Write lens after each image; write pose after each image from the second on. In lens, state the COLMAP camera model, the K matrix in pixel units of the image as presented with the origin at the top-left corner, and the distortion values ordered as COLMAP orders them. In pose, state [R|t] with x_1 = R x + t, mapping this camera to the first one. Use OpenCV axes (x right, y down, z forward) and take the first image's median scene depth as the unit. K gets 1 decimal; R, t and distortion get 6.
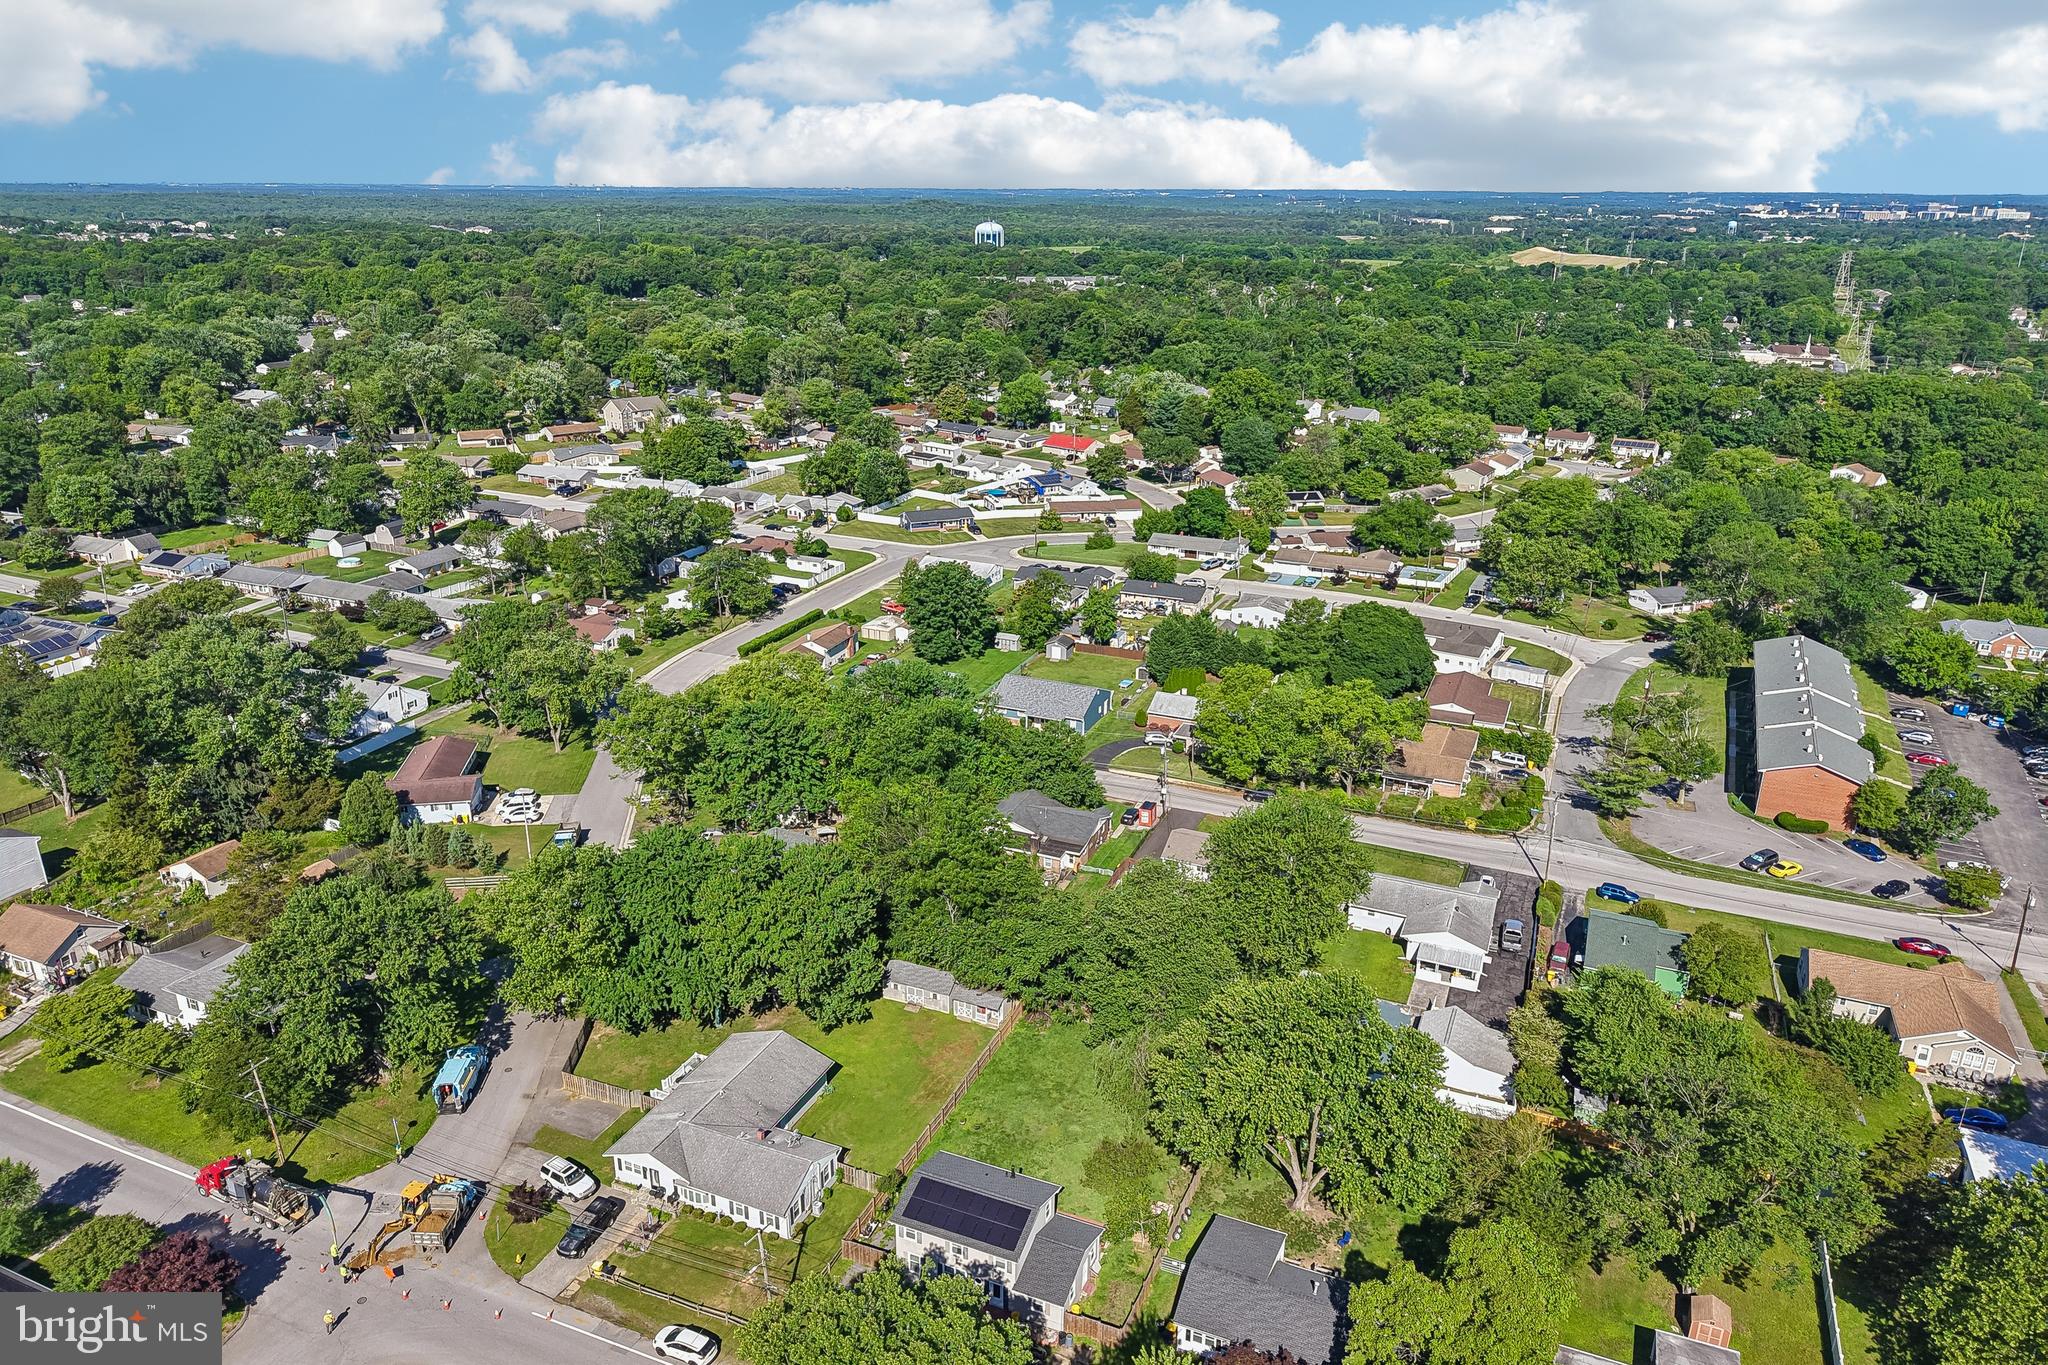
lens RADIAL K [[1363.3, 0, 1025.8], [0, 1363.3, 692.1], [0, 0, 1]] dist [0.043486, -0.046944]
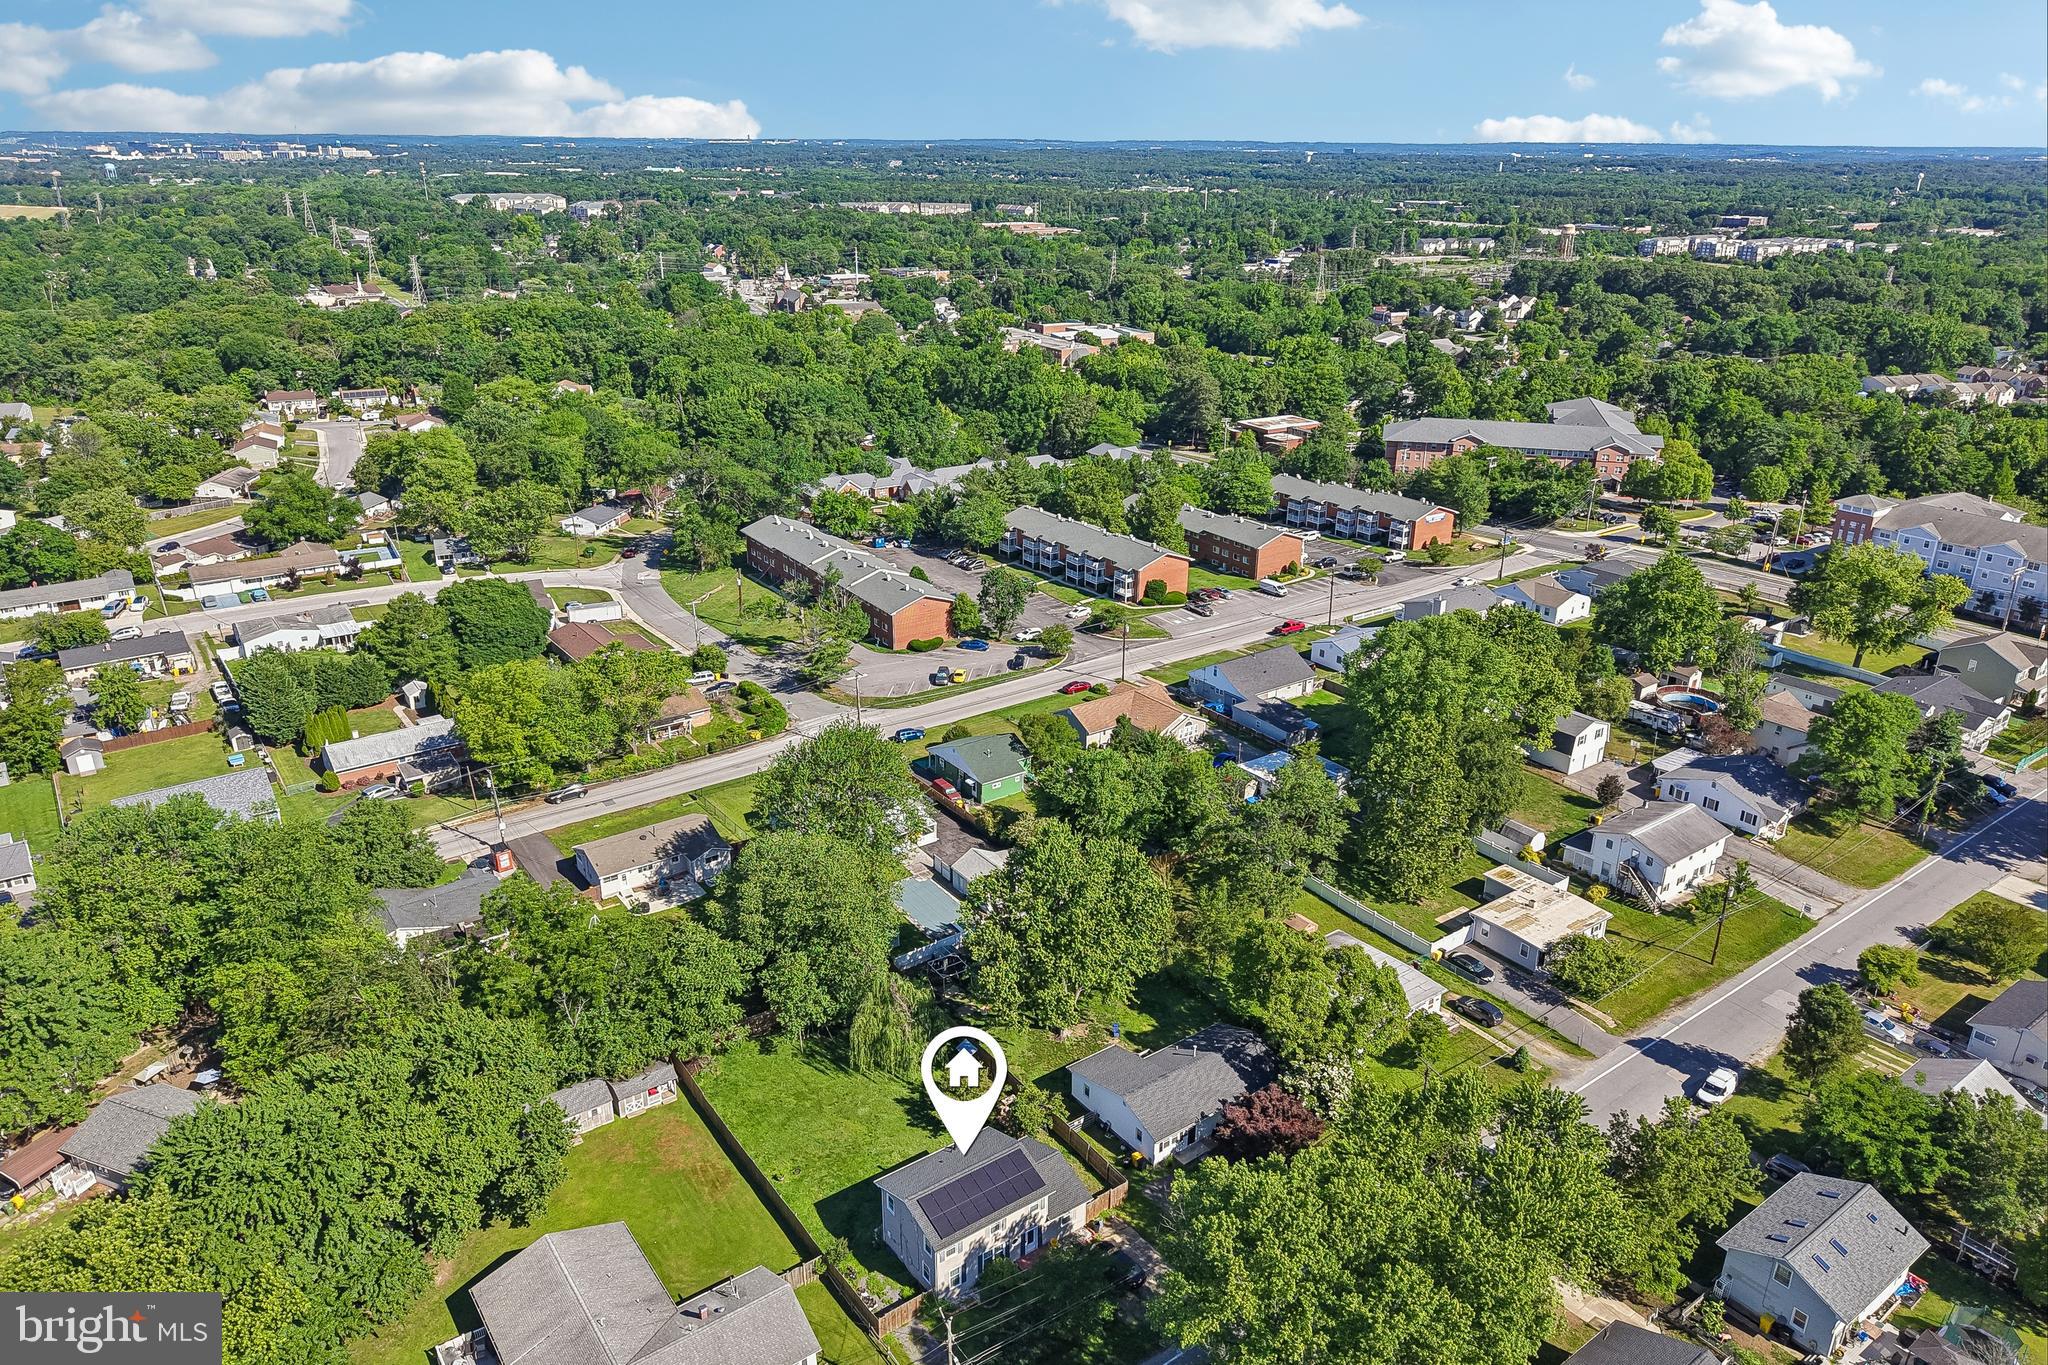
lens RADIAL K [[1361.7, 0, 1025.7], [0, 1361.7, 691.4], [0, 0, 1]] dist [0.027444, -0.026540]
pose [[0.509074, -0.326348, 0.796455, -0.315737], [0.295146, 0.935417, 0.194638, -0.063105], [-0.808537, 0.135986, 0.572517, 0.166965]]
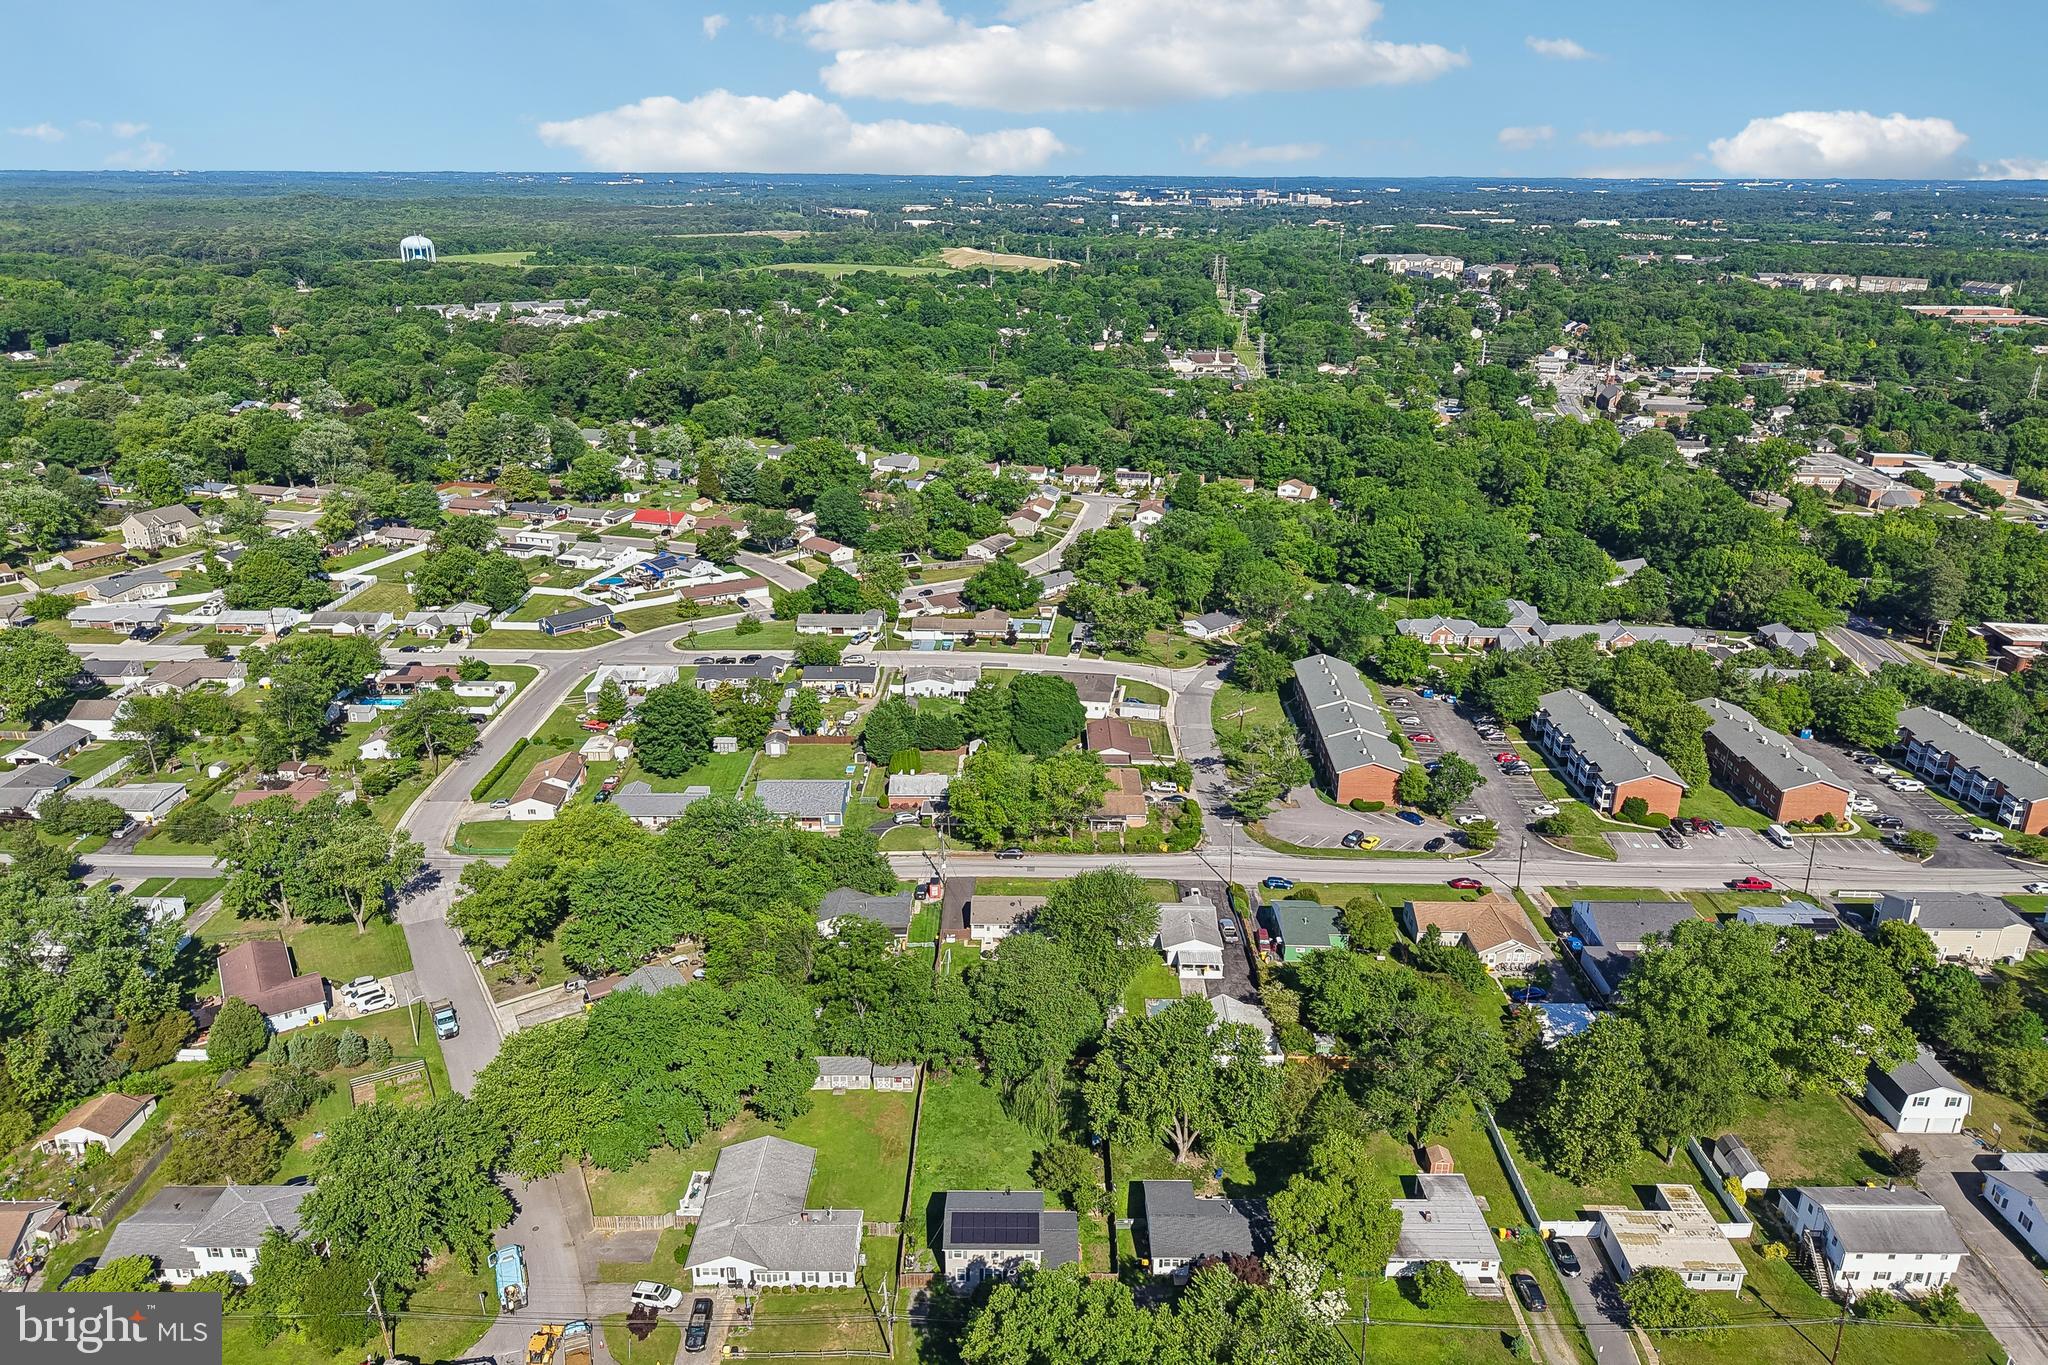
lens RADIAL K [[1363.3, 0, 1025.8], [0, 1363.3, 692.1], [0, 0, 1]] dist [0.043486, -0.046944]
pose [[0.920639, -0.141795, 0.363756, -0.203652], [0.137391, 0.989784, 0.038099, -0.096214], [-0.365442, 0.014901, 0.930715, -0.147723]]
